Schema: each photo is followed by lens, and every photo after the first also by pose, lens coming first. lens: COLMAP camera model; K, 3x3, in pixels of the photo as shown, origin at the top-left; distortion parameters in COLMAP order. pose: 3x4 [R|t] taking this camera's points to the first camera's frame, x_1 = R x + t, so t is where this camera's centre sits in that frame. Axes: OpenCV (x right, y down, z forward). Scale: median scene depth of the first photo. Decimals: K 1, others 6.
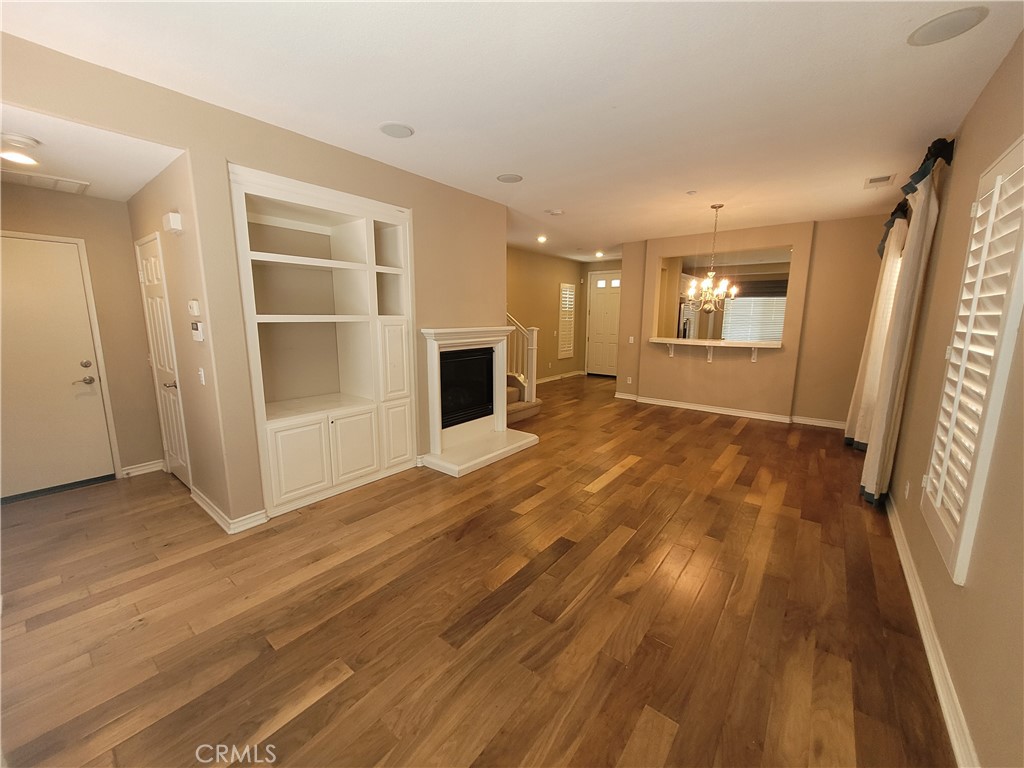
lens RADIAL K [[400.3, 0, 512.3], [0, 400.3, 381.1], [0, 0, 1]] dist [0.001596, 0.000229]
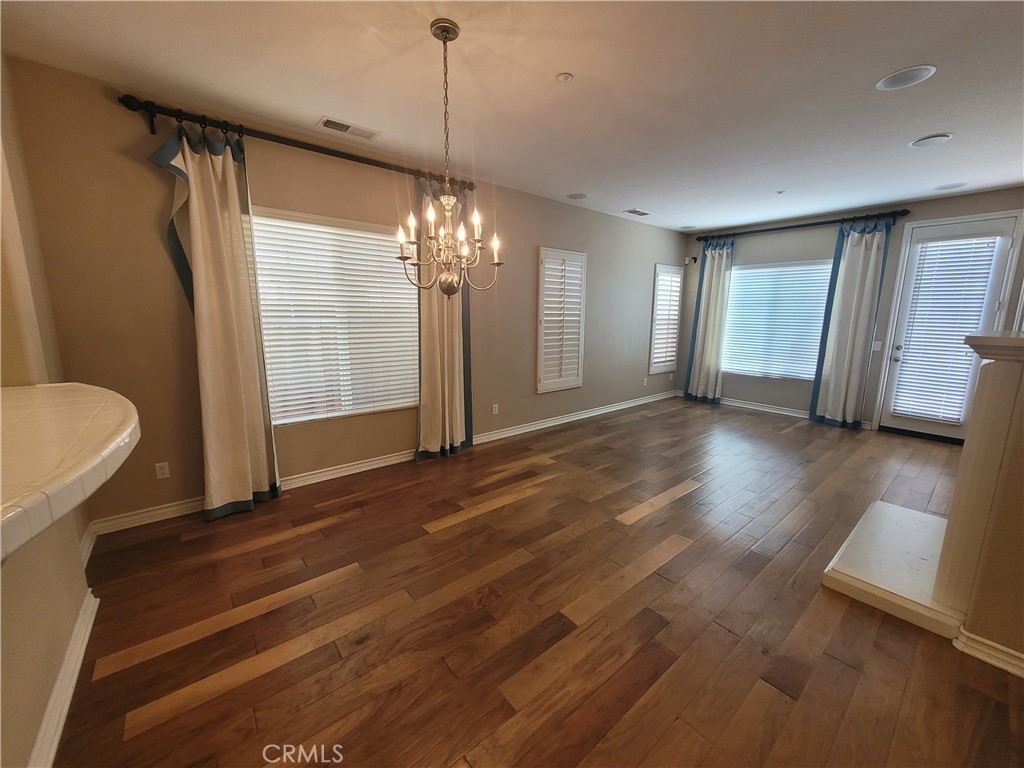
lens RADIAL K [[400.3, 0, 512.3], [0, 400.3, 381.1], [0, 0, 1]] dist [0.001596, 0.000229]
pose [[-0.977355, -0.047615, 0.206179, 0.394057], [0.021656, 0.946732, 0.321293, -0.262660], [-0.210495, 0.318482, -0.924263, 1.712363]]
